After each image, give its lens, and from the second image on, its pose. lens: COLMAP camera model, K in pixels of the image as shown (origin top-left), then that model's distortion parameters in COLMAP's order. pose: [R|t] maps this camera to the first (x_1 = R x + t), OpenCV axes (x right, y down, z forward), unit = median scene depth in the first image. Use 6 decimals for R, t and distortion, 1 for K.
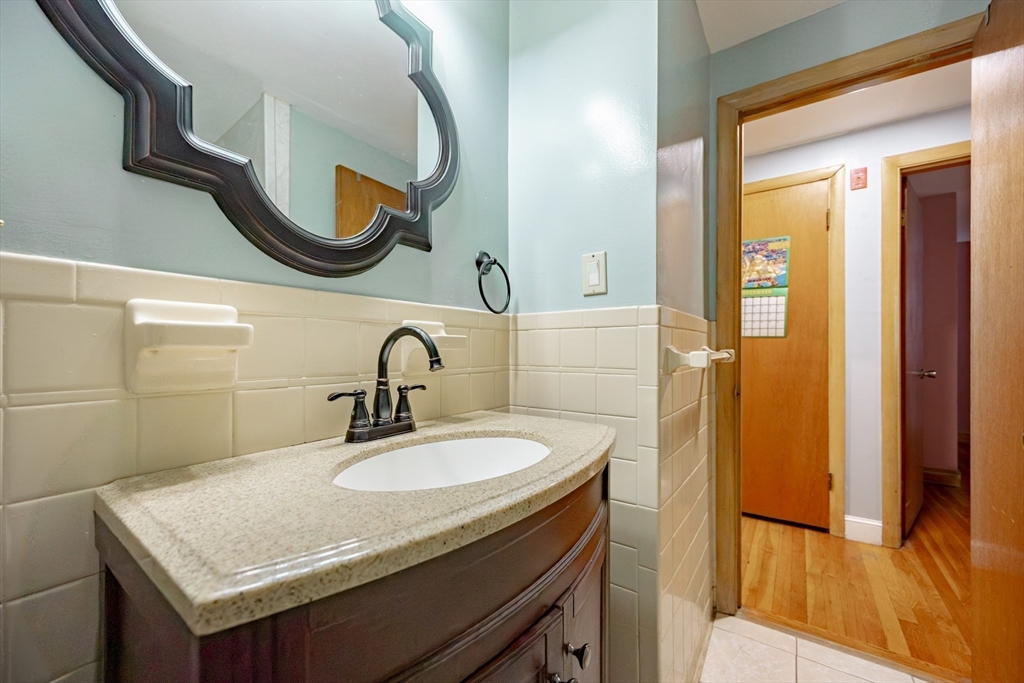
lens RADIAL K [[396.1, 0, 514.8], [0, 396.1, 337.5], [0, 0, 1]] dist [-0.000846, -0.000123]
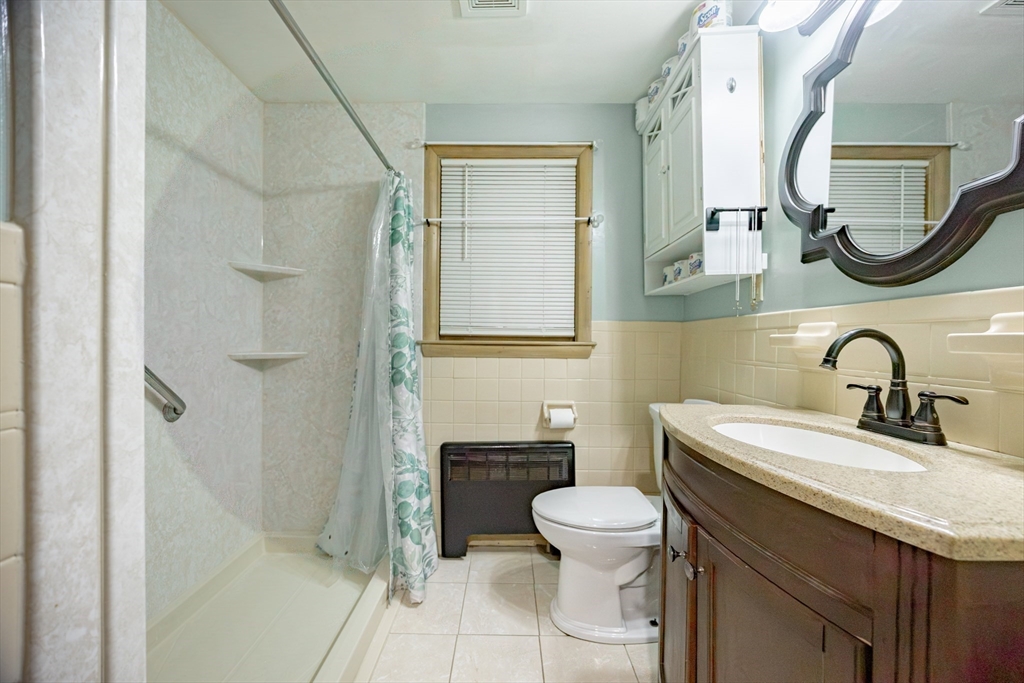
lens RADIAL K [[398.0, 0, 511.7], [0, 398.0, 343.3], [0, 0, 1]] dist [0.000283, -0.000026]
pose [[-0.807988, -0.005489, -0.589173, 1.087782], [0.002923, 0.999907, -0.013325, 0.021264], [0.589191, -0.012489, -0.807897, 1.265544]]
